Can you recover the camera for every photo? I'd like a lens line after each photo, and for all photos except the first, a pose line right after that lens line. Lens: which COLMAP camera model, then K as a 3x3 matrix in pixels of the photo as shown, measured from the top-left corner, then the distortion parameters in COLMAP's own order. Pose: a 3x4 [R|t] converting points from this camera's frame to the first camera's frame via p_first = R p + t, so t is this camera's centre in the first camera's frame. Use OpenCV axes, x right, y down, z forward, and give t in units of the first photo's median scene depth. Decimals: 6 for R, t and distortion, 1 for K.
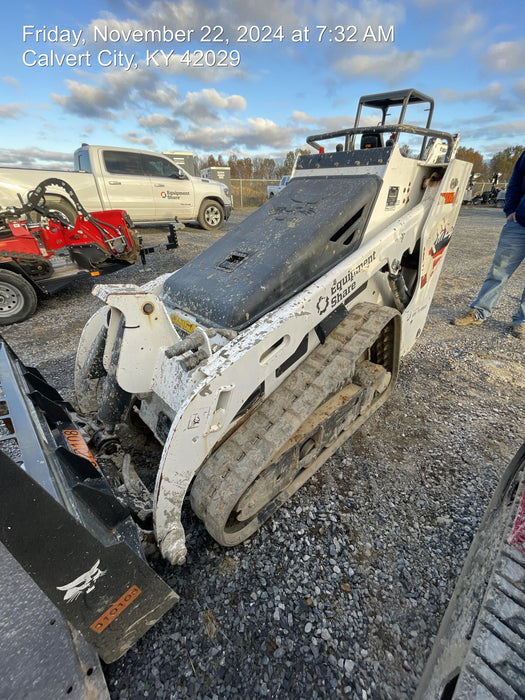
lens RADIAL K [[281.2, 0, 262.5], [0, 281.2, 350.0], [0, 0, 1]] dist [0.000467, -0.000082]
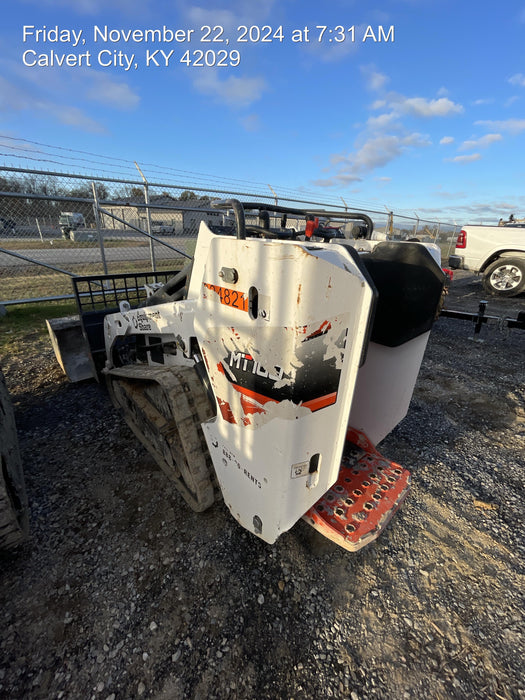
lens RADIAL K [[281.2, 0, 262.5], [0, 281.2, 350.0], [0, 0, 1]] dist [0.000467, -0.000082]
pose [[-0.020980, 0.389478, -0.920797, 1.388930], [-0.521476, 0.781530, 0.342453, -0.770113], [0.853008, 0.487358, 0.186707, 1.117548]]
